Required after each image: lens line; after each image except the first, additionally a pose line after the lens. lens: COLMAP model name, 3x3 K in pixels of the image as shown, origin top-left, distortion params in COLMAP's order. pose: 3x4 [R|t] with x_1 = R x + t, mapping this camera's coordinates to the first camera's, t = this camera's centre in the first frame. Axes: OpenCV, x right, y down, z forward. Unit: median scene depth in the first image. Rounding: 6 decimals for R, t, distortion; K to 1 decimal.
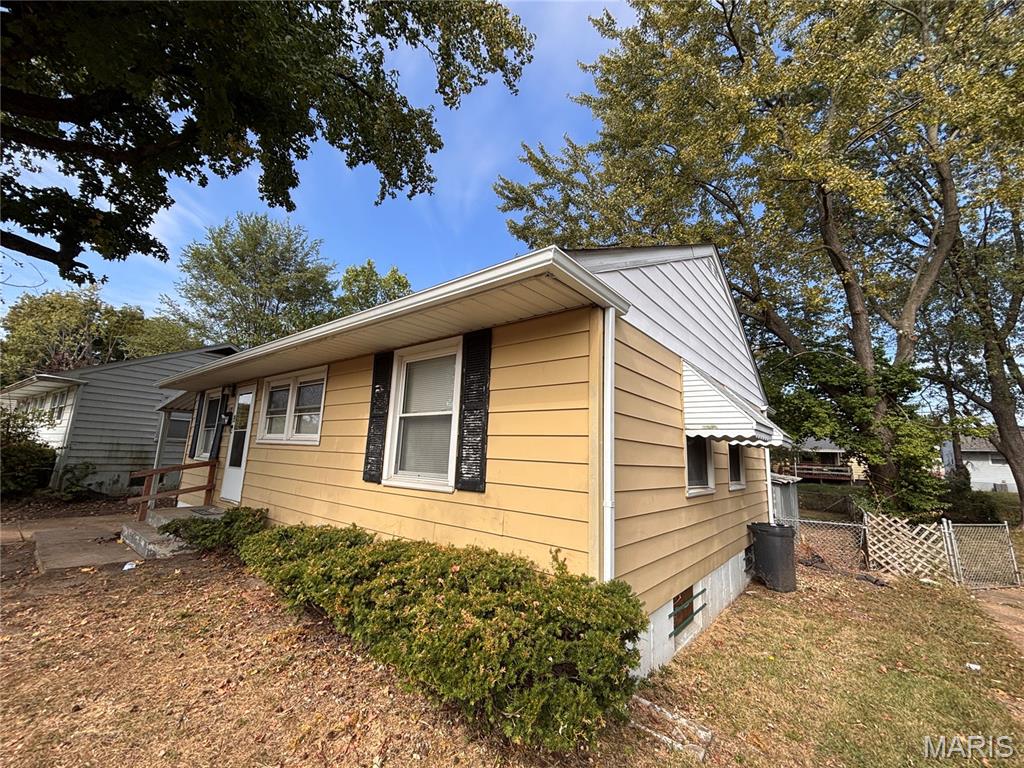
lens RADIAL K [[416.2, 0, 513.5], [0, 416.2, 379.0], [0, 0, 1]] dist [-0.004344, 0.000198]
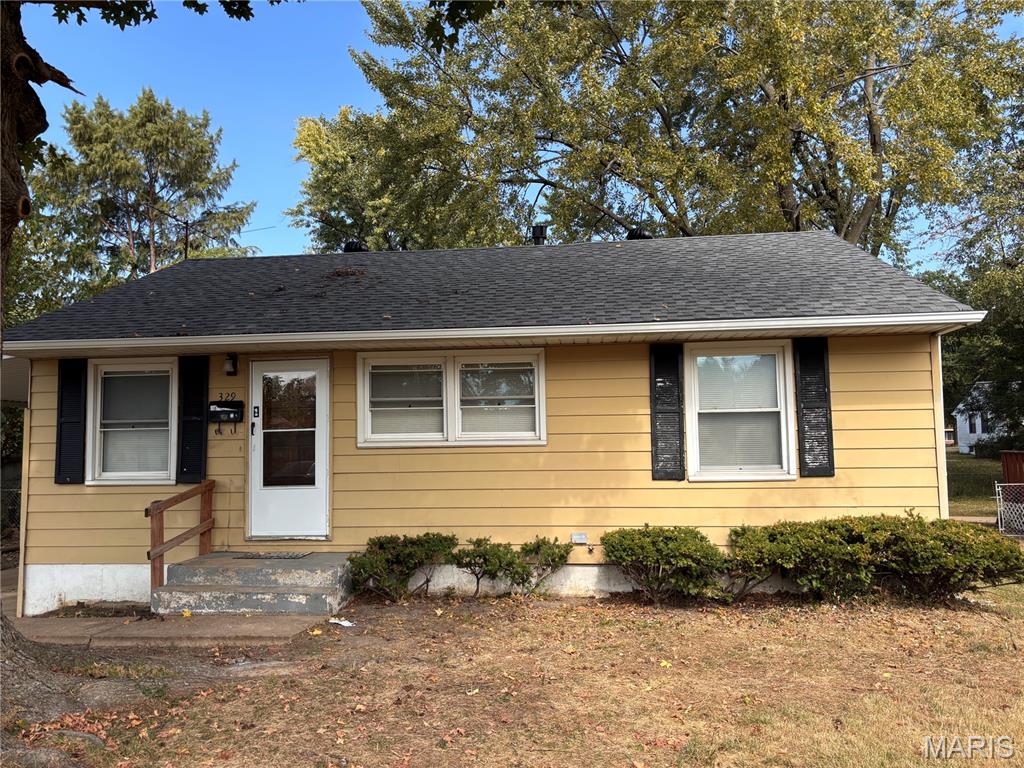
lens RADIAL K [[770.6, 0, 511.1], [0, 770.6, 385.4], [0, 0, 1]] dist [-0.007963, -0.003718]
pose [[0.854435, -0.019542, 0.519190, -1.879776], [-0.048808, 0.991854, 0.117657, -0.194049], [-0.517260, -0.125871, 0.846521, -0.358650]]
